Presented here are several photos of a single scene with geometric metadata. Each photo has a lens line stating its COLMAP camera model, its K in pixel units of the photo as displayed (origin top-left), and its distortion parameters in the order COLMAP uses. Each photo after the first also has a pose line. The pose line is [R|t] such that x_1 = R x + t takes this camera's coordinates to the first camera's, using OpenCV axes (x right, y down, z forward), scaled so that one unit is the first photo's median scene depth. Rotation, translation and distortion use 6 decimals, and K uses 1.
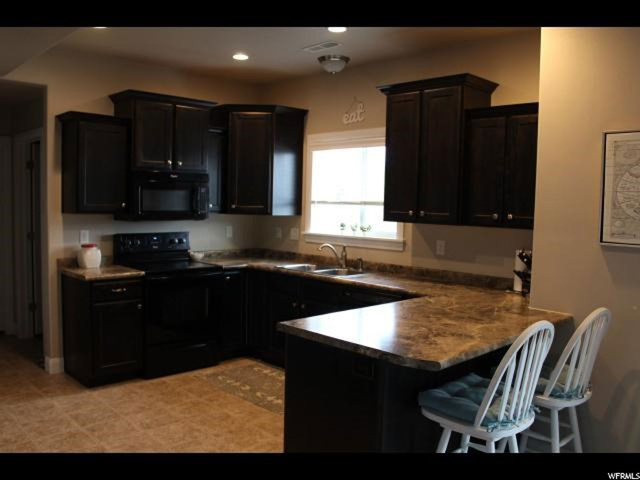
lens RADIAL K [[541.0, 0, 302.1], [0, 541.0, 241.6], [0, 0, 1]] dist [-0.103141, 0.002168]
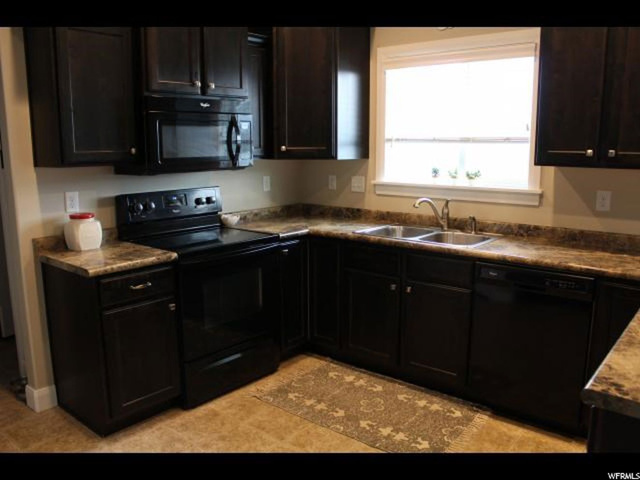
lens RADIAL K [[528.4, 0, 317.2], [0, 528.4, 236.9], [0, 0, 1]] dist [-0.096871, 0.013163]
pose [[0.992703, -0.043927, 0.112298, -0.183902], [0.032176, 0.994016, 0.104393, -0.022736], [-0.116211, -0.100018, 0.988176, 0.334054]]
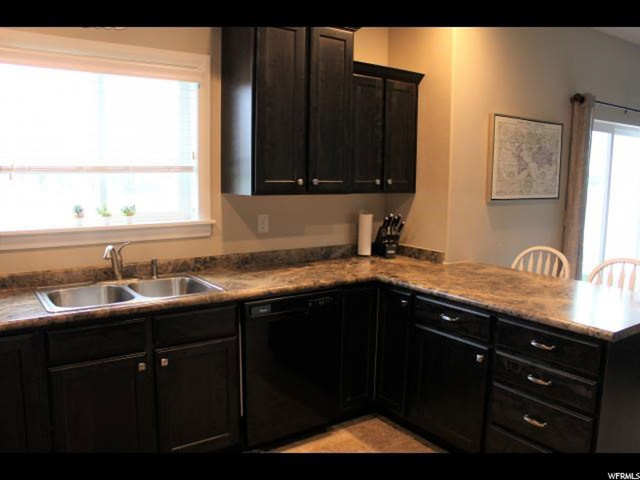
lens RADIAL K [[528.4, 0, 317.2], [0, 528.4, 236.9], [0, 0, 1]] dist [-0.096871, 0.013163]
pose [[0.125470, -0.141778, 0.981915, -0.463302], [0.060992, 0.988966, 0.135002, -0.064642], [-0.990221, 0.042951, 0.132733, 0.751572]]
